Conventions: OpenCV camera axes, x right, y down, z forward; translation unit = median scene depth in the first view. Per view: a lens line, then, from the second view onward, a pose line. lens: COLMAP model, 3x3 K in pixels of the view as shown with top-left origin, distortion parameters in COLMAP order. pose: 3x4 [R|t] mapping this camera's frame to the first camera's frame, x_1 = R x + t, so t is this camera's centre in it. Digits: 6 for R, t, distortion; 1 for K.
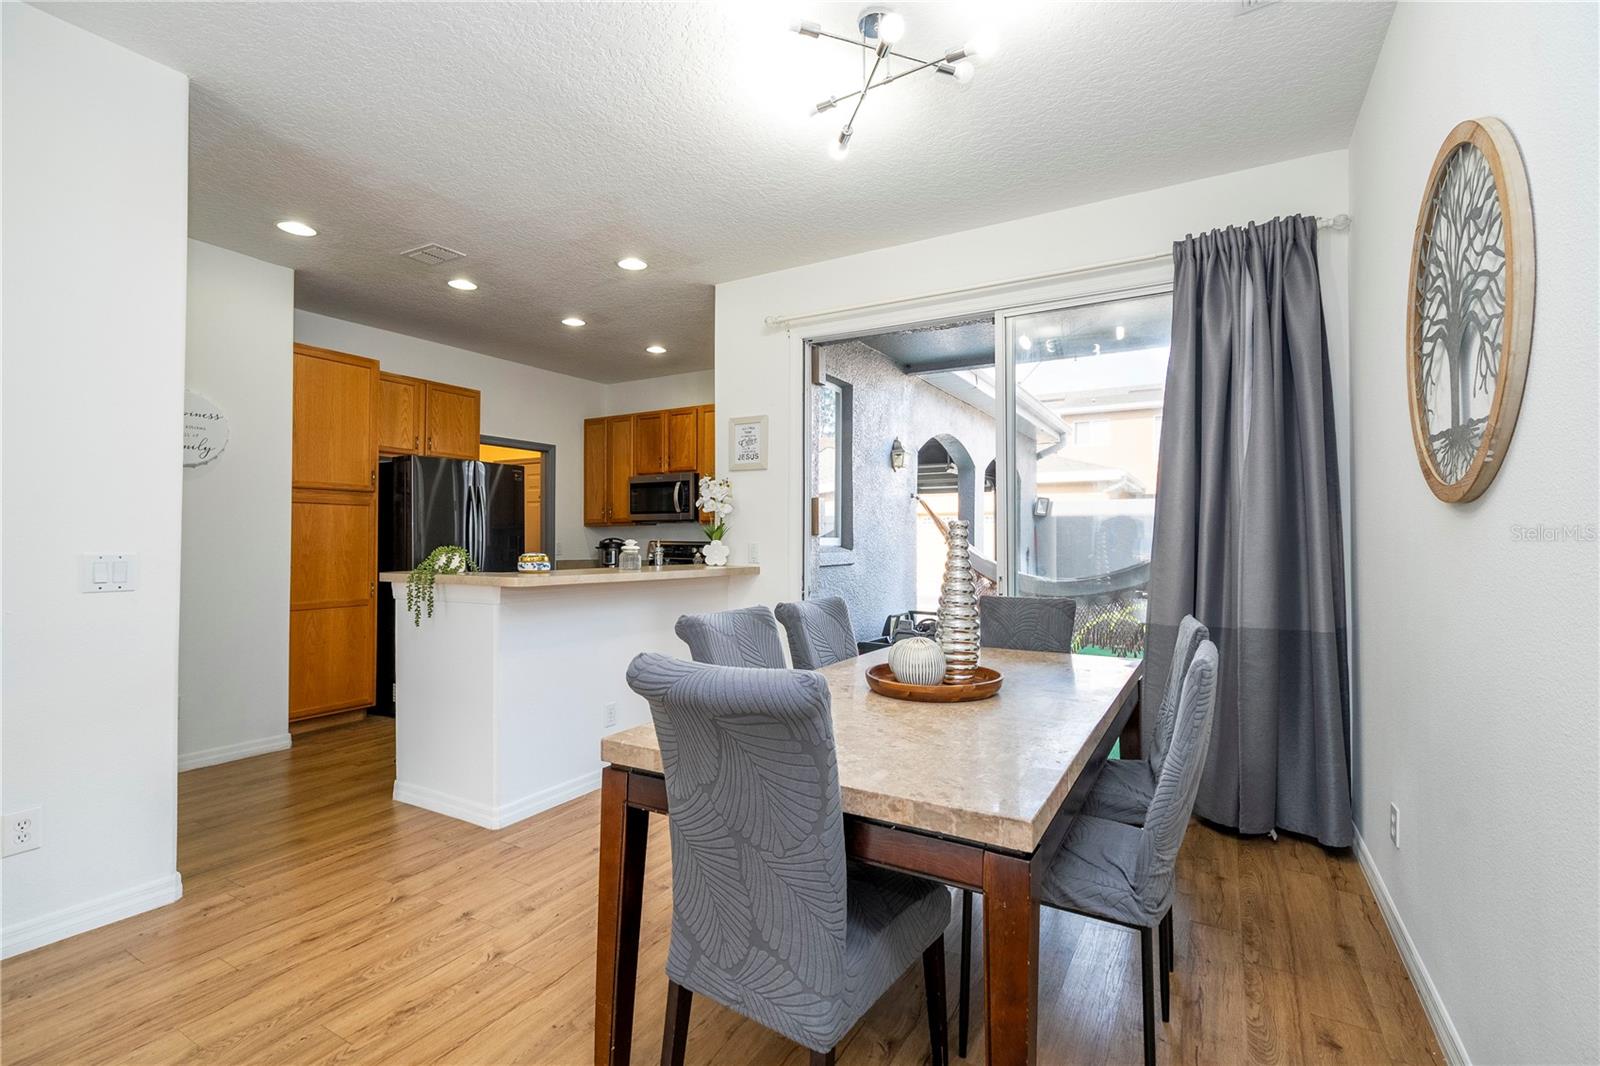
lens RADIAL K [[718.3, 0, 802.1], [0, 718.3, 531.0], [0, 0, 1]] dist [0.002665, 0.000526]
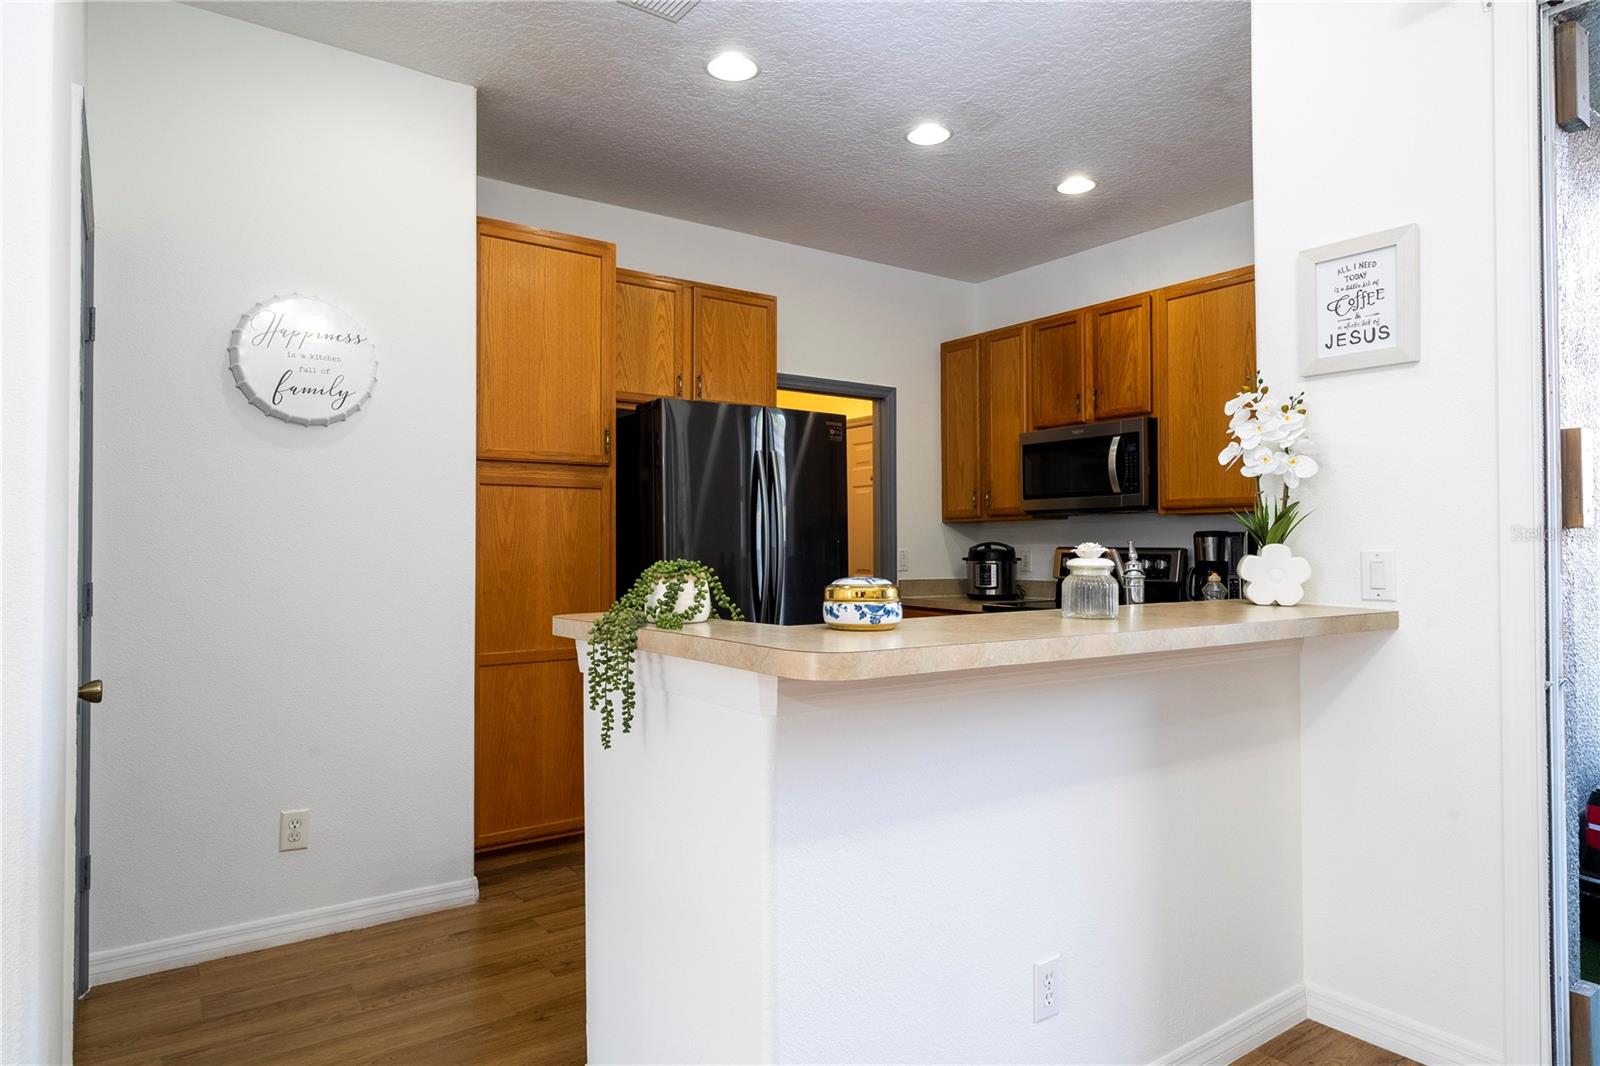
lens RADIAL K [[951.4, 0, 801.2], [0, 951.4, 534.0], [0, 0, 1]] dist [0.002174, 0.000380]
pose [[0.911466, -0.010151, -0.411251, -0.127951], [0.009785, 0.999948, -0.002996, 0.005489], [0.411260, -0.001293, 0.911517, 0.347025]]
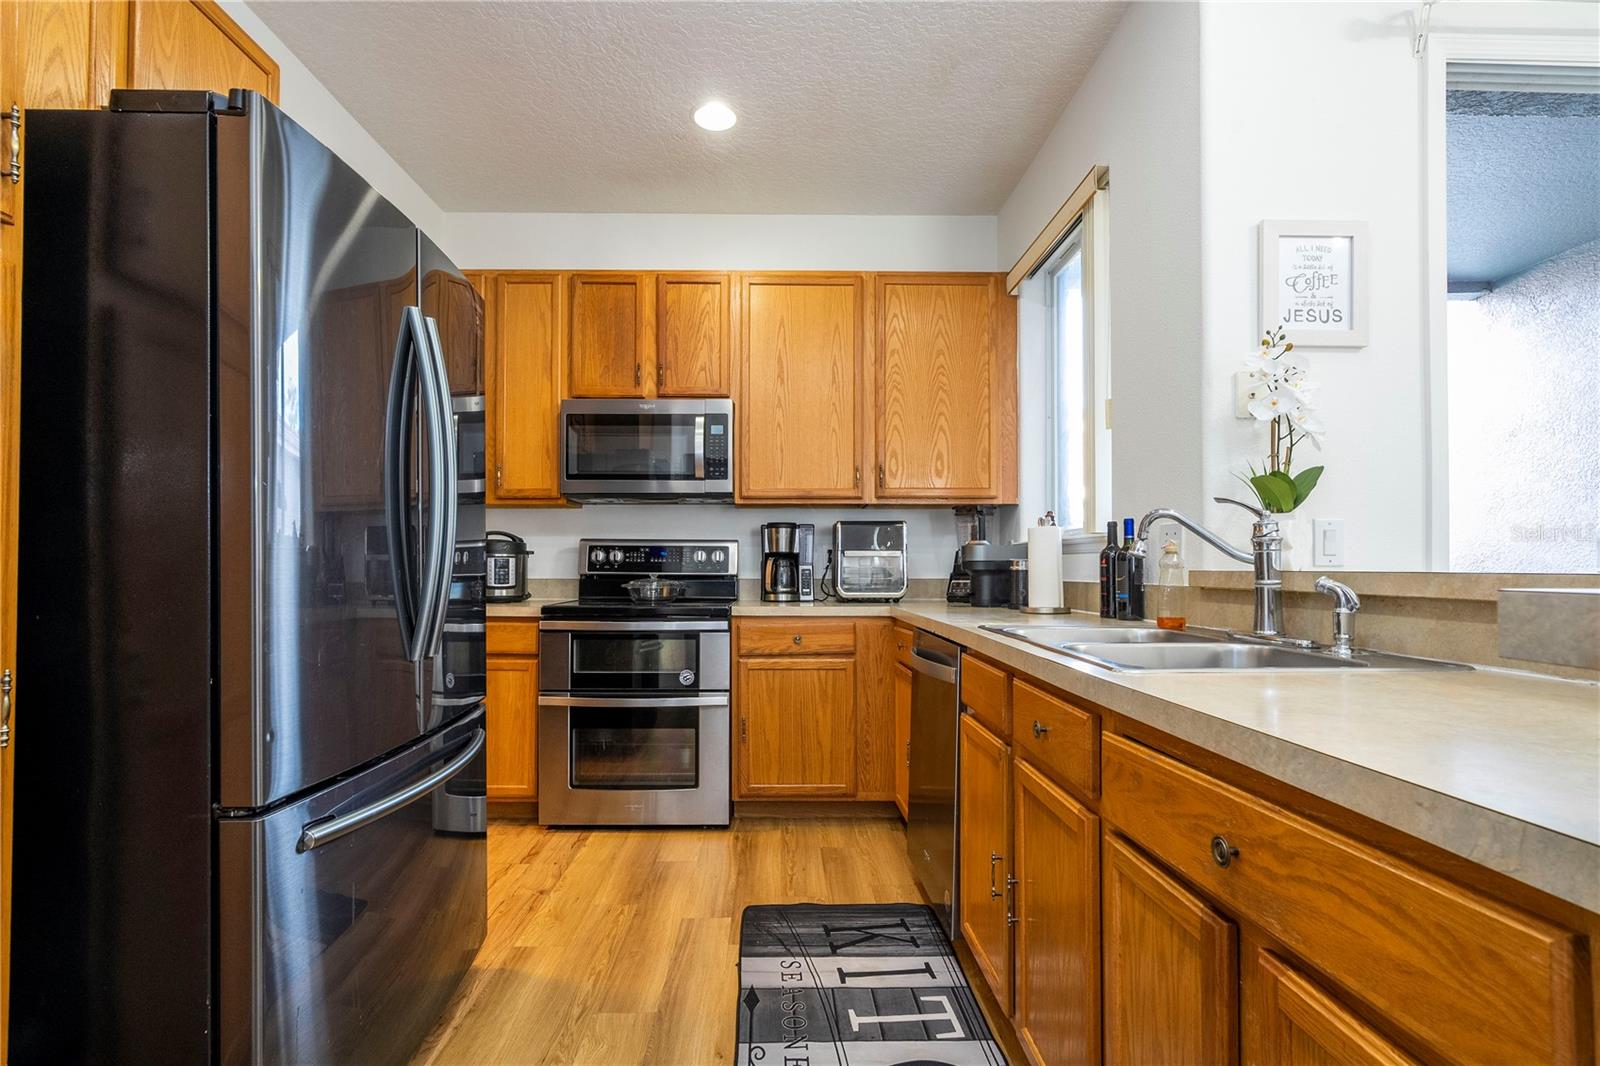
lens RADIAL K [[750.0, 0, 788.4], [0, 750.0, 555.3], [0, 0, 1]] dist [-0.000704, -0.000095]
pose [[0.858429, 0.004486, 0.512913, -0.515215], [-0.005262, 0.999986, 0.000061, 0.035863], [-0.512906, -0.002751, 0.858441, 0.707837]]
